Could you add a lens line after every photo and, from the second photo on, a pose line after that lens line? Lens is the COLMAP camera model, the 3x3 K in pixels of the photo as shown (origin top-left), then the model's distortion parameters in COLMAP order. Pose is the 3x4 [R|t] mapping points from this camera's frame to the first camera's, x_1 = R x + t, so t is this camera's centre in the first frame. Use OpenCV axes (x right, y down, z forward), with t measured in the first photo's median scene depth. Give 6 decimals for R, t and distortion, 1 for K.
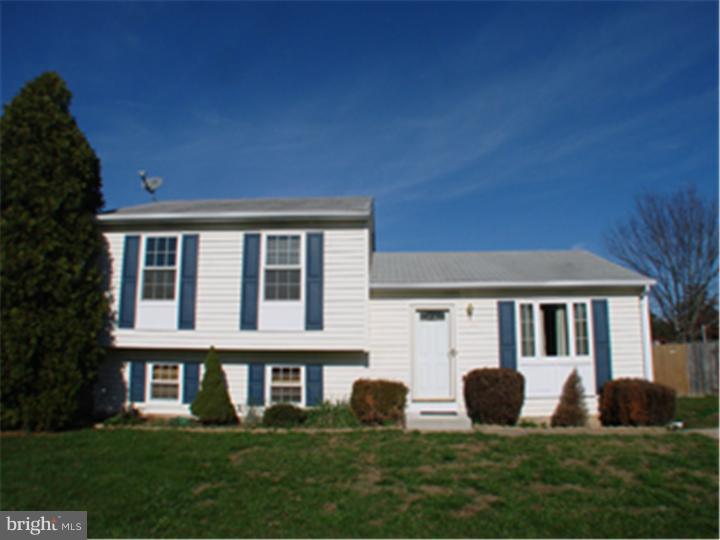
lens RADIAL K [[558.6, 0, 360.3], [0, 558.6, 270.7], [0, 0, 1]] dist [-0.145846, 0.009289]
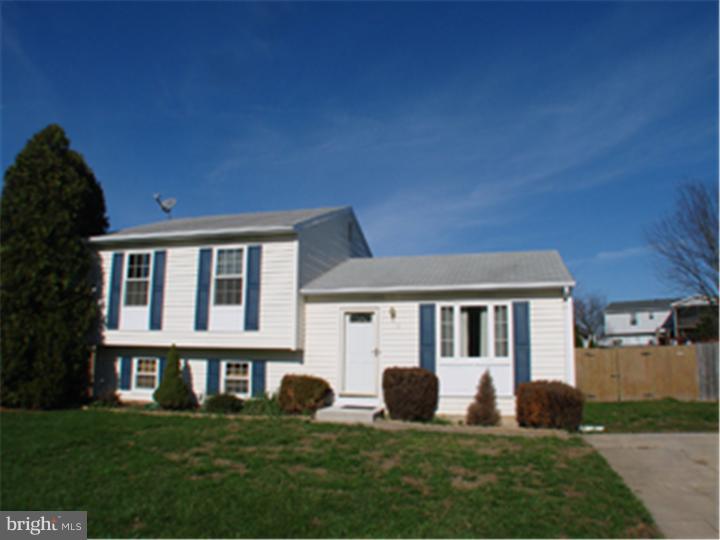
lens RADIAL K [[558.6, 0, 360.3], [0, 558.6, 270.7], [0, 0, 1]] dist [-0.145846, 0.009289]
pose [[0.975095, -0.024522, -0.220429, 0.382007], [0.025155, 0.999684, 0.000065, -0.011906], [0.220358, -0.005609, 0.975403, -0.065195]]
